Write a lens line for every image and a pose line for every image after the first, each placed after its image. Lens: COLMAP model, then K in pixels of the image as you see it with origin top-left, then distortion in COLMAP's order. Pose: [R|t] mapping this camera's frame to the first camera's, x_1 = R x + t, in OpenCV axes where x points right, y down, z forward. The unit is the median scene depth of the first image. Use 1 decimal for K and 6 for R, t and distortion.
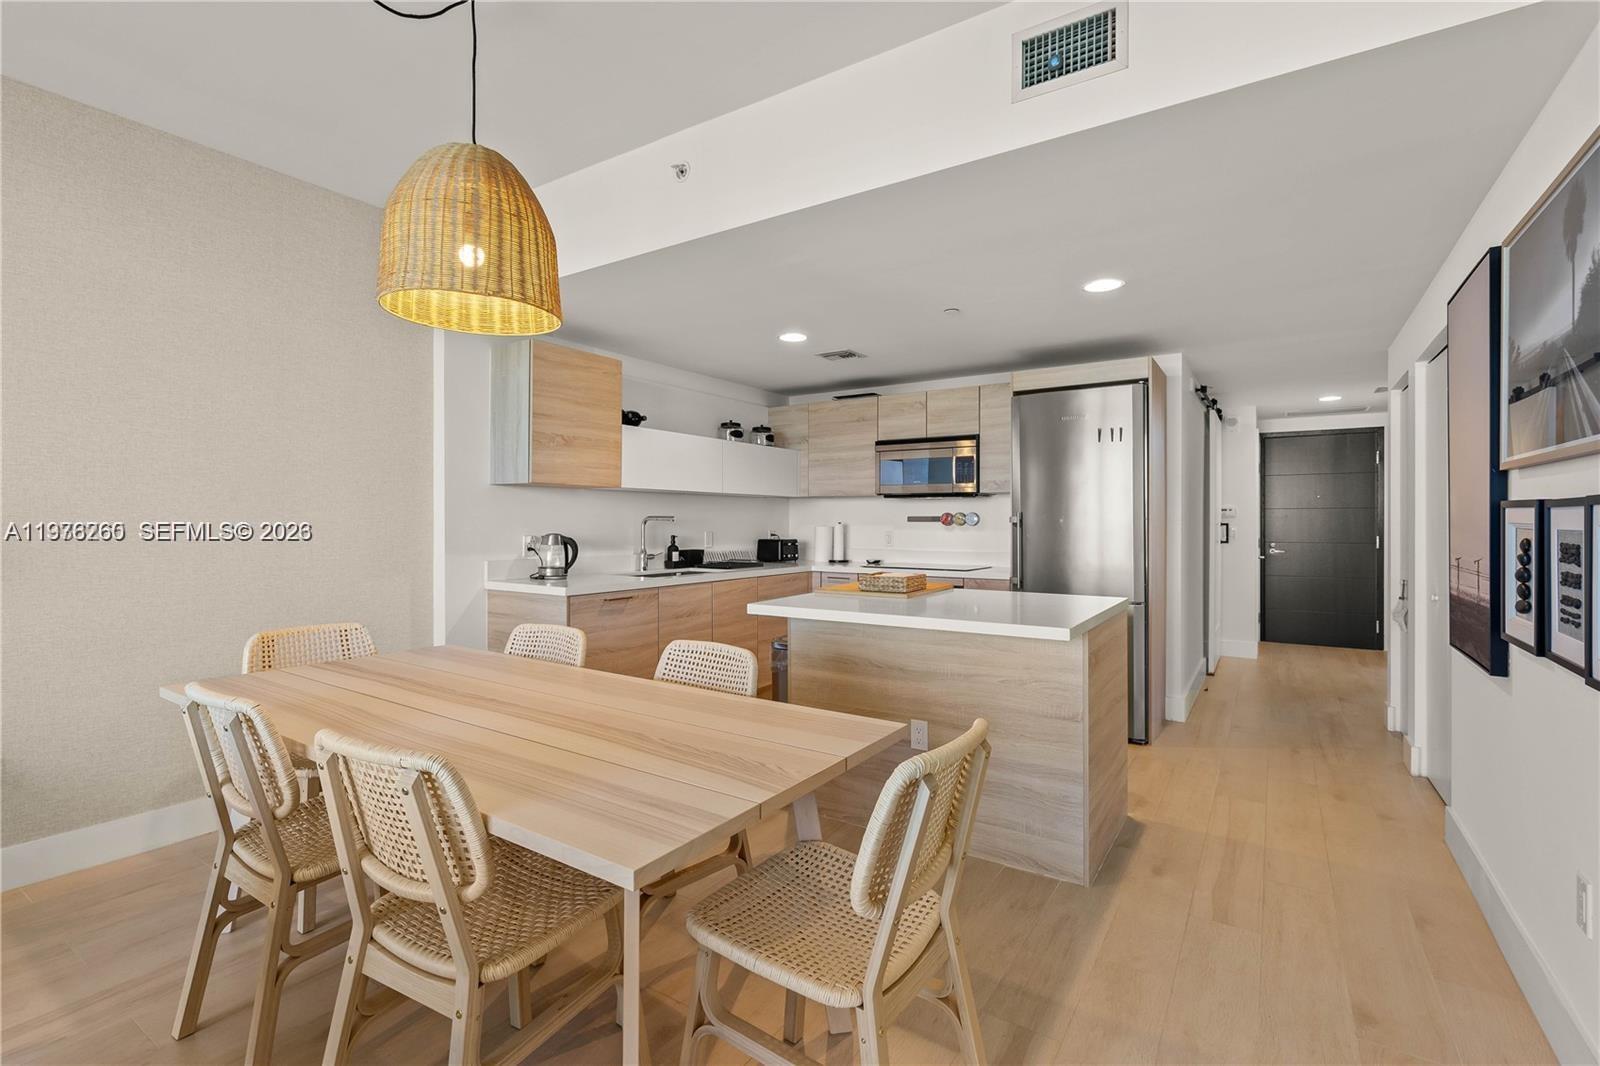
lens RADIAL K [[735.6, 0, 794.0], [0, 735.6, 526.5], [0, 0, 1]] dist [-0.006173, 0.002917]
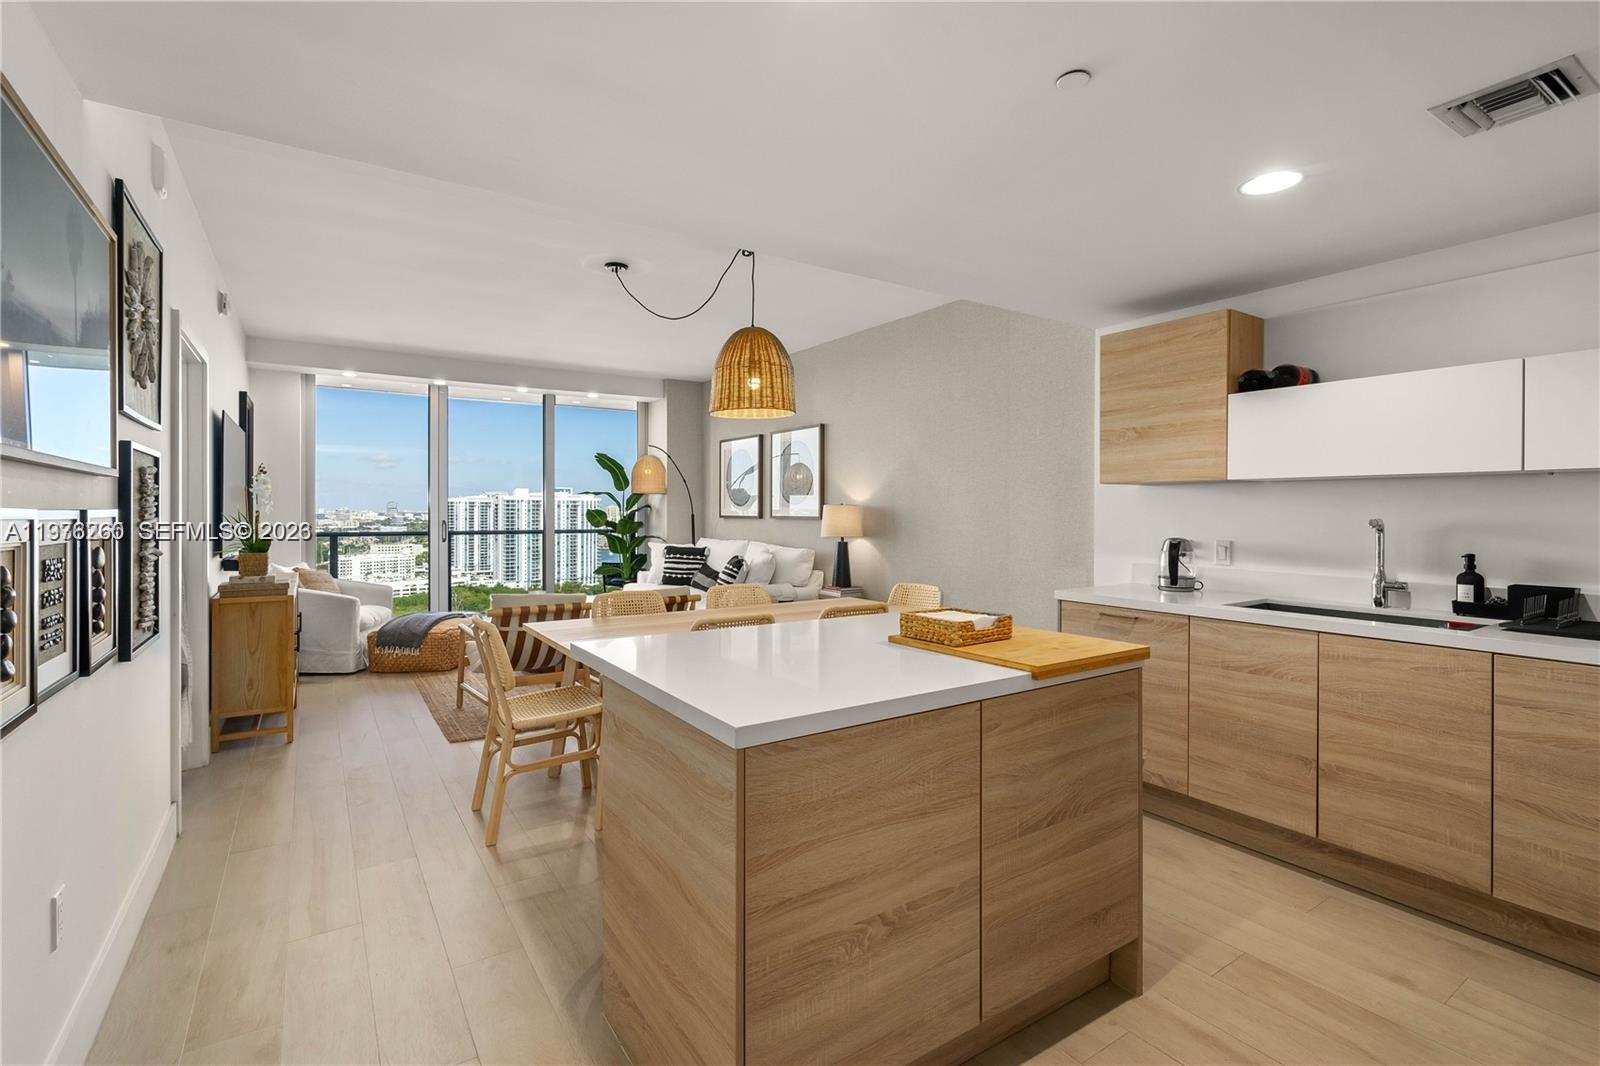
lens RADIAL K [[735.6, 0, 792.9], [0, 735.6, 512.2], [0, 0, 1]] dist [-0.006173, 0.002917]
pose [[-0.393765, 0.000586, -0.919211, 0.561125], [-0.008046, 0.999959, 0.004084, -0.017925], [0.919176, 0.009005, -0.393745, 0.807788]]
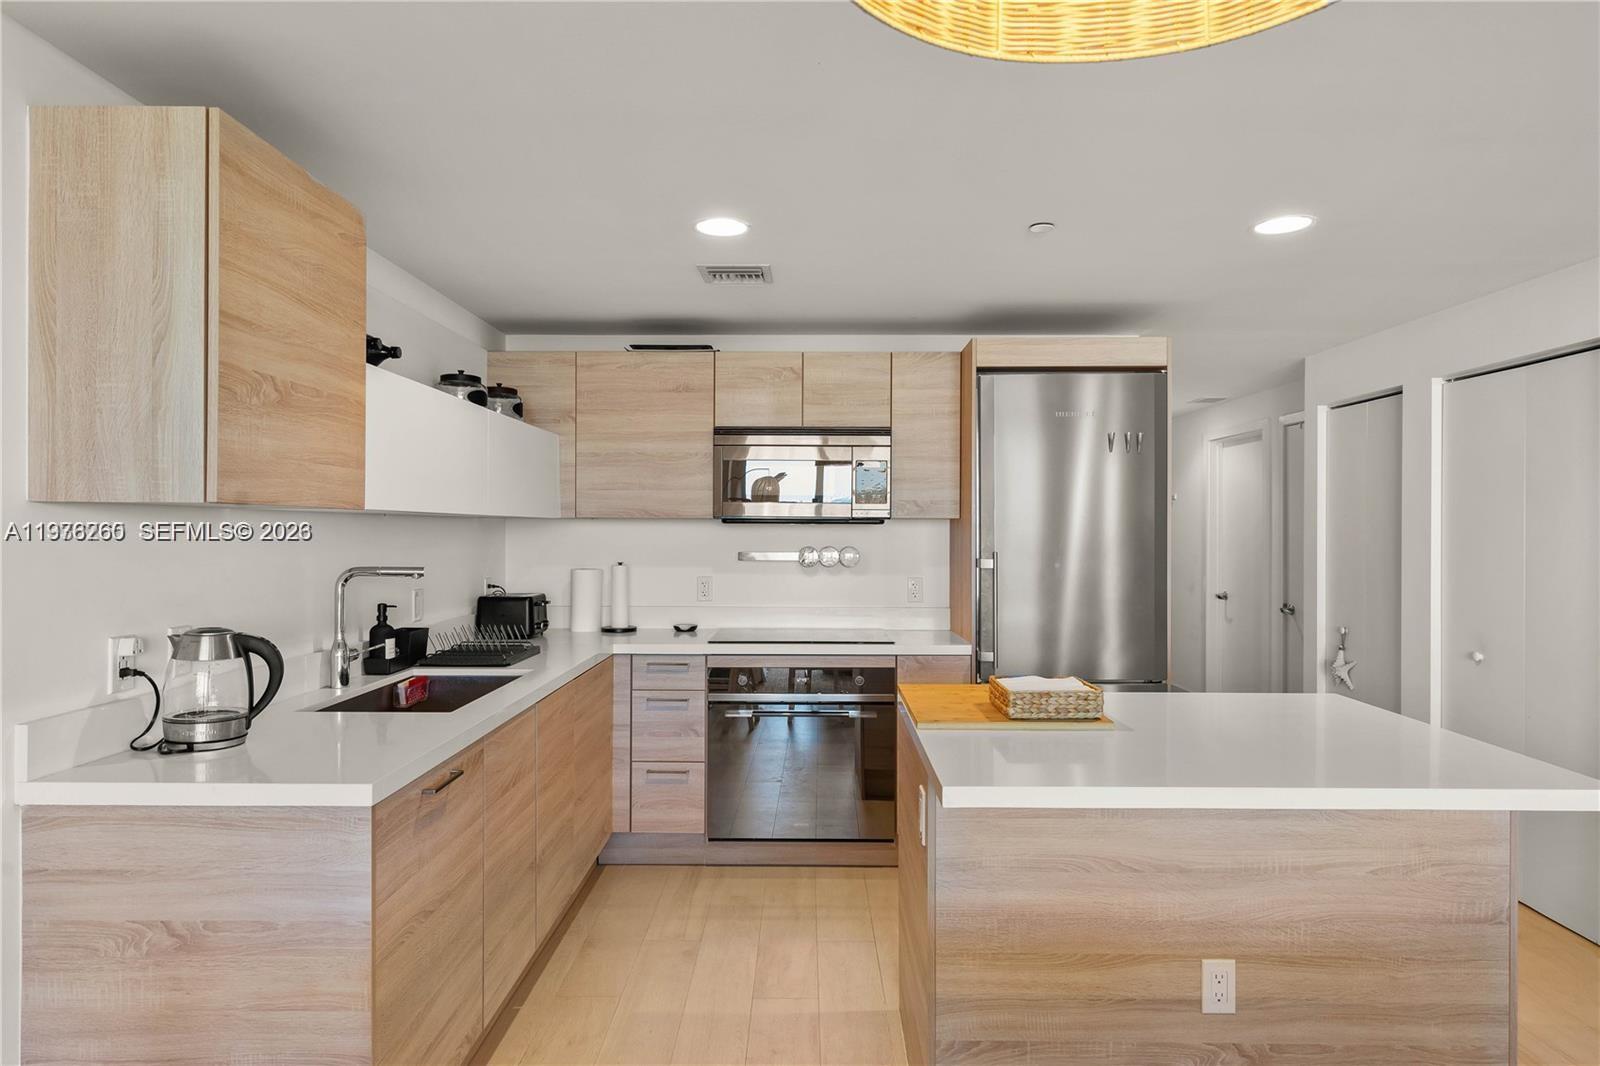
lens RADIAL K [[987.5, 0, 803.8], [0, 987.5, 537.6], [0, 0, 1]] dist [0.010557, 0.000804]
pose [[0.835438, -0.003781, 0.549572, -0.307176], [0.002441, 0.999992, 0.003169, -0.034232], [-0.549580, -0.001306, 0.835440, 0.341619]]
